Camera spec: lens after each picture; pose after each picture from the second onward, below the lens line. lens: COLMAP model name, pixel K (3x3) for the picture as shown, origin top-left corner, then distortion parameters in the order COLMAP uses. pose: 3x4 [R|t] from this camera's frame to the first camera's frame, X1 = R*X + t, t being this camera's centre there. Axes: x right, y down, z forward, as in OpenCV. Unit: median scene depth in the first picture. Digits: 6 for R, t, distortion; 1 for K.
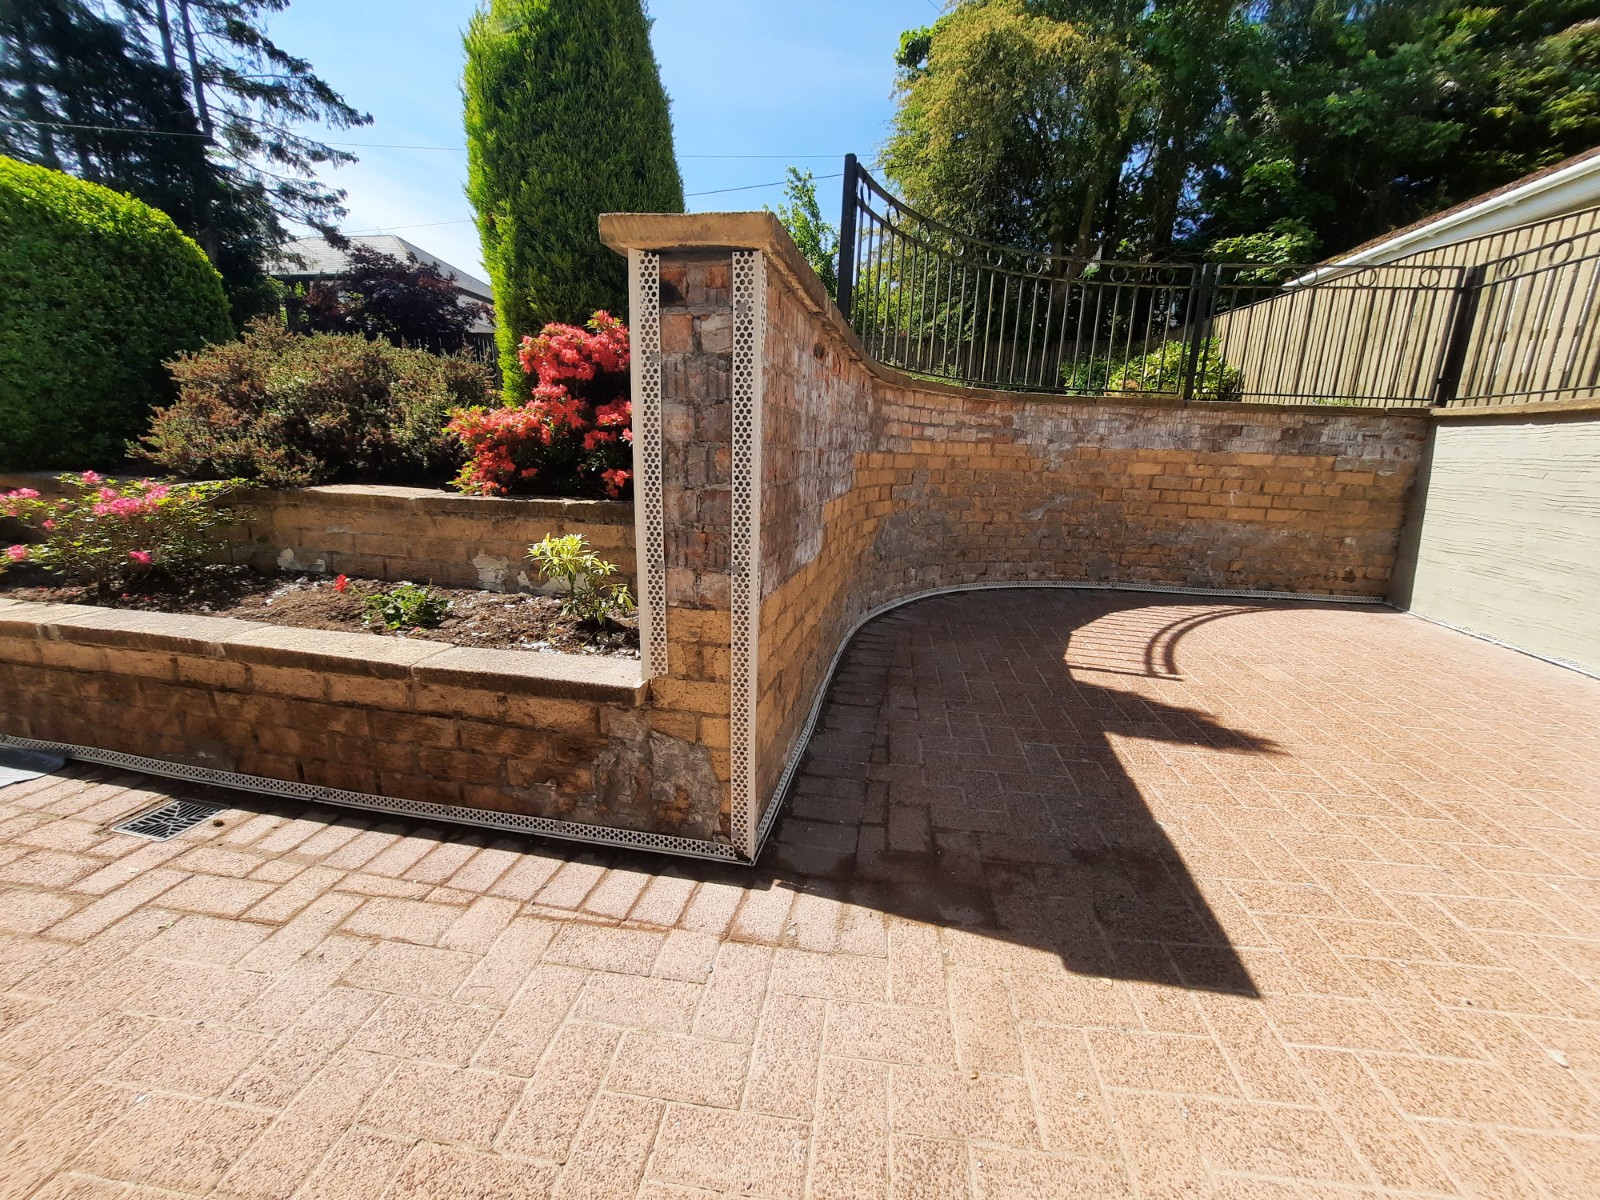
lens RADIAL K [[634.7, 0, 804.5], [0, 634.7, 608.5], [0, 0, 1]] dist [-0.021234, 0.001985]
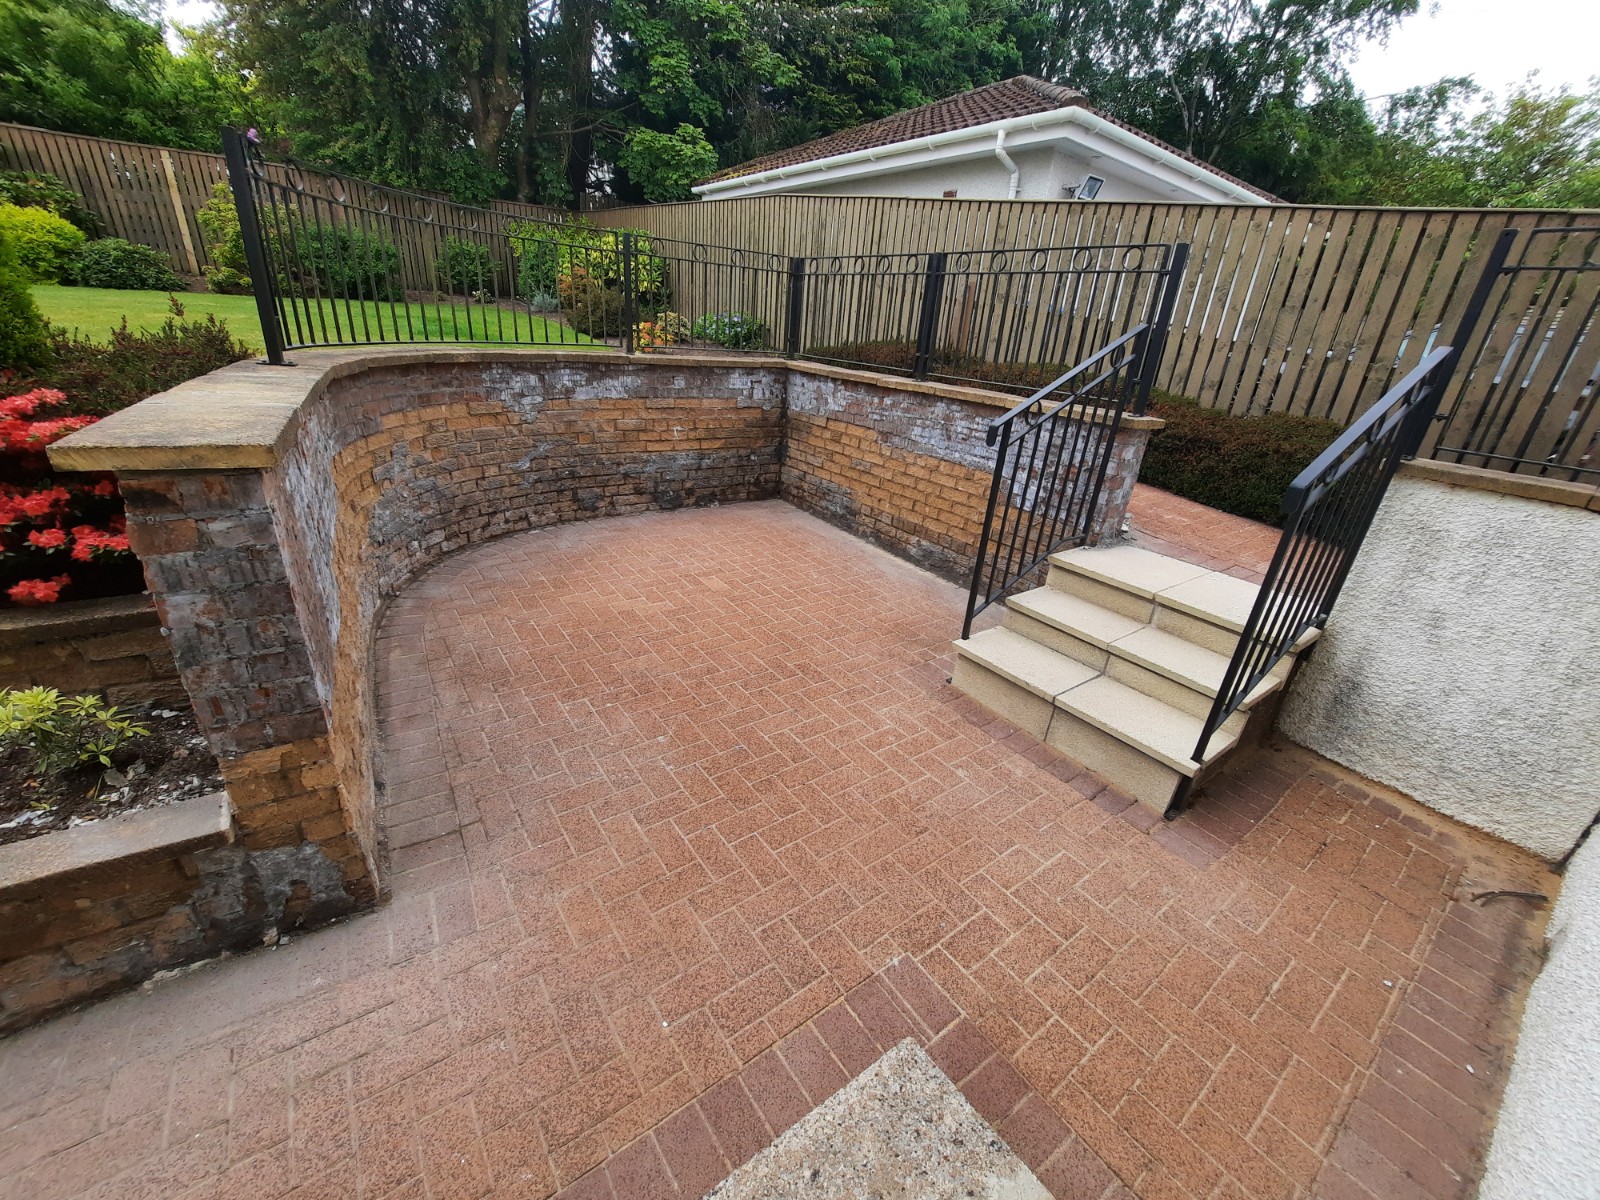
lens RADIAL K [[634.7, 0, 799.1], [0, 634.7, 609.7], [0, 0, 1]] dist [-0.021234, 0.001985]
pose [[0.731053, -0.262448, 0.629827, -0.065758], [0.115836, 0.957405, 0.264496, -0.235891], [-0.672416, -0.120404, 0.730315, -0.242114]]
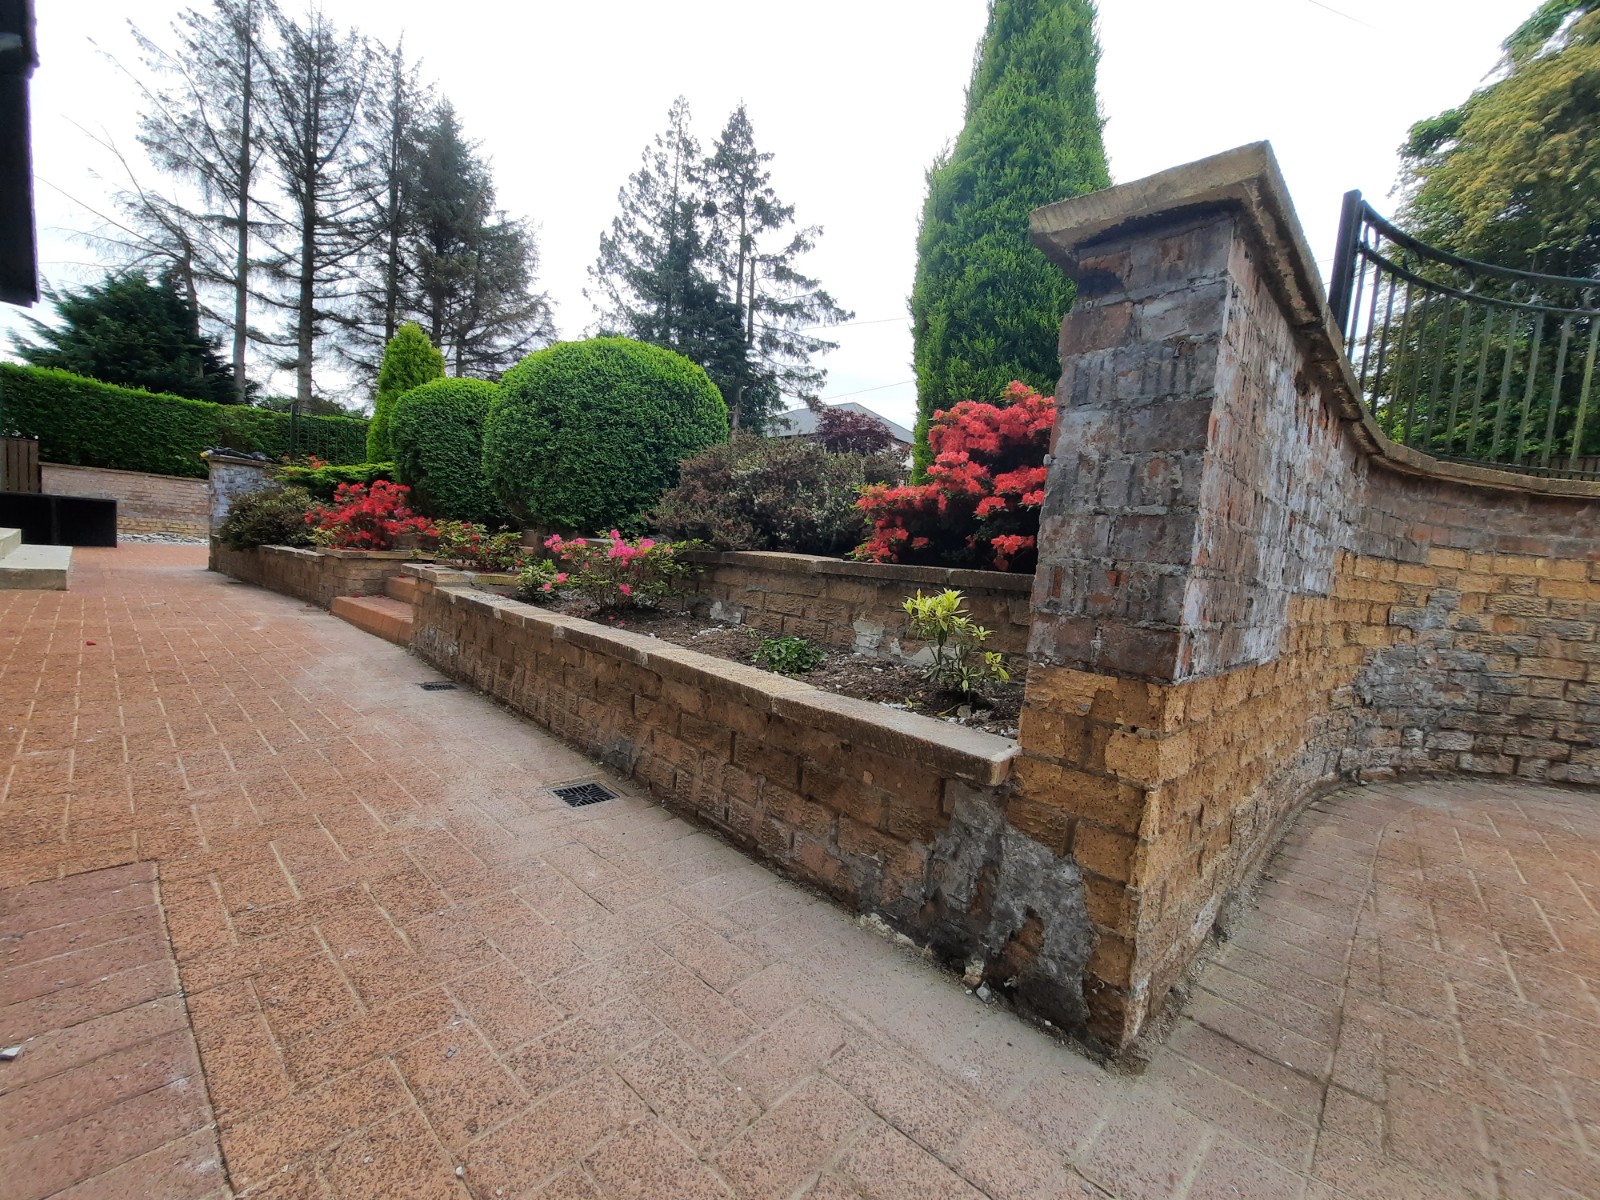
lens RADIAL K [[634.7, 0, 805.3], [0, 634.7, 613.7], [0, 0, 1]] dist [-0.021234, 0.001985]
pose [[0.826471, 0.085375, -0.556468, -0.021168], [-0.193684, 0.971216, -0.138655, 0.056783], [0.528613, 0.222373, 0.819218, 0.105534]]
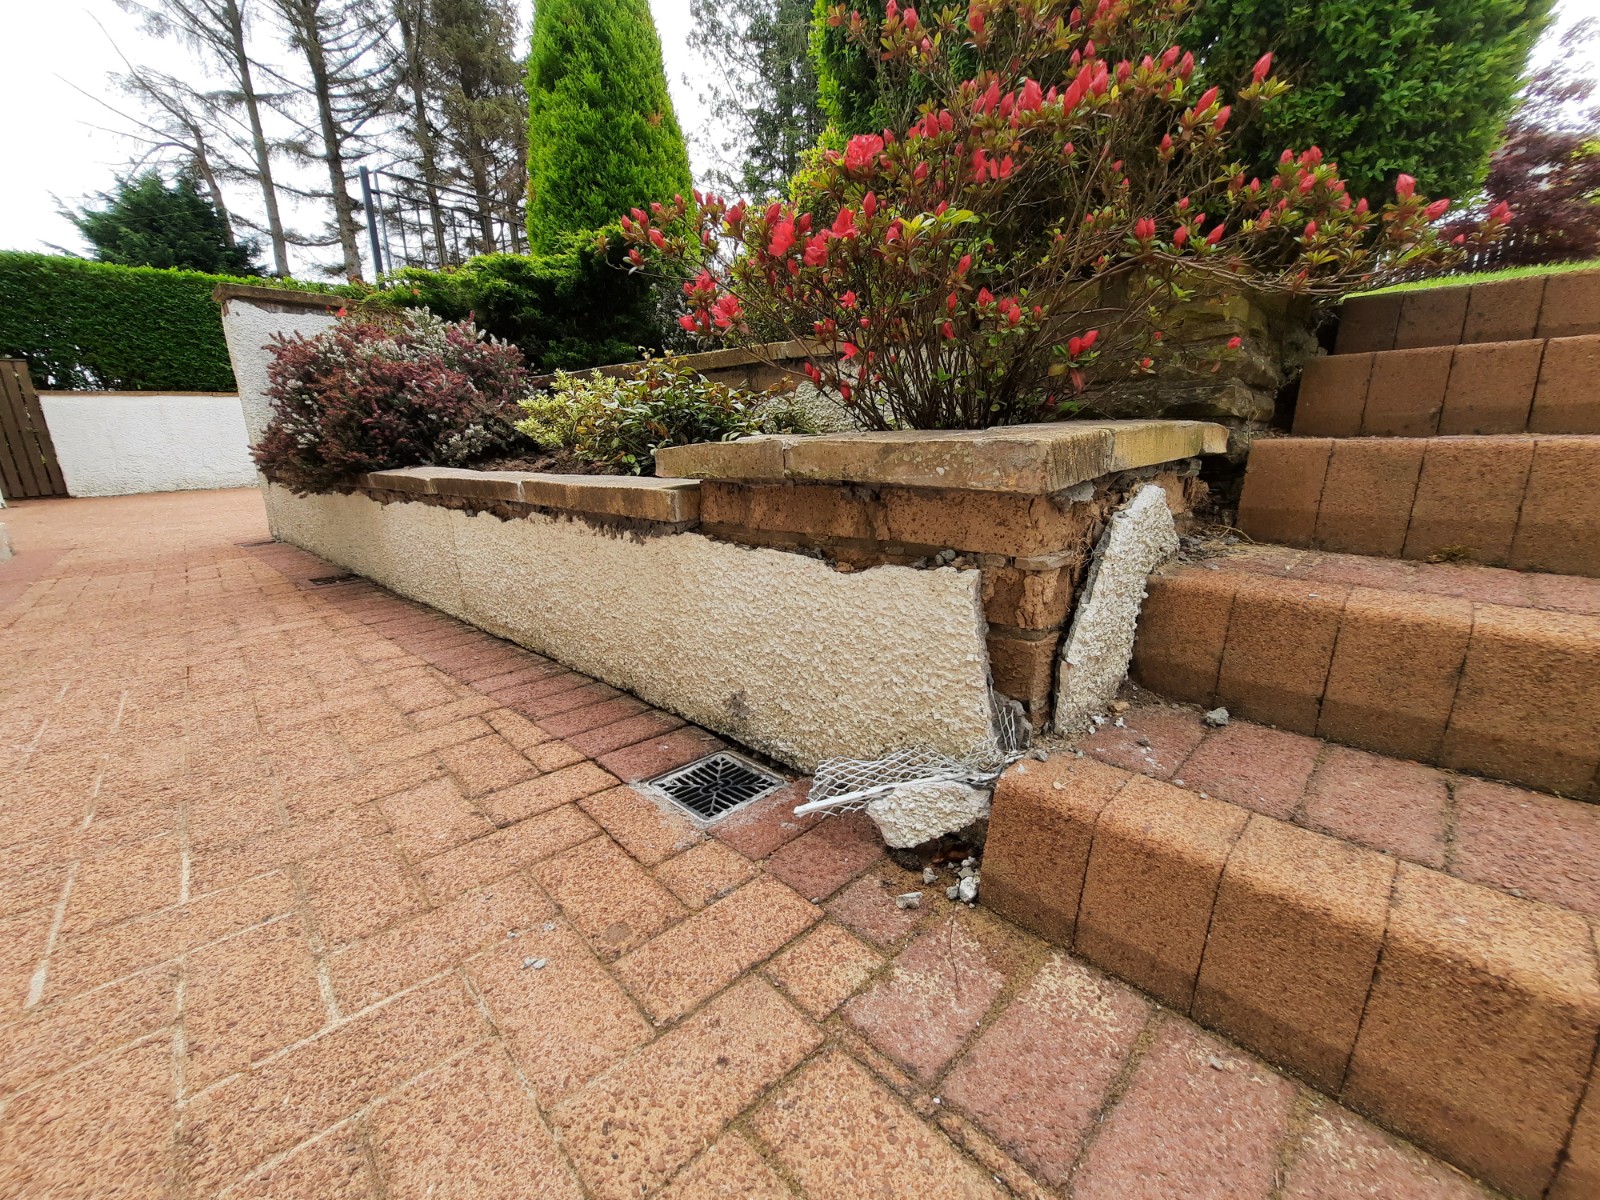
lens RADIAL K [[634.7, 0, 807.7], [0, 634.7, 607.2], [0, 0, 1]] dist [-0.021234, 0.001985]
pose [[0.771182, 0.115020, -0.626137, -2.401882], [-0.106204, 0.993004, 0.051607, -0.066943], [0.627693, 0.026699, 0.778003, 0.693565]]
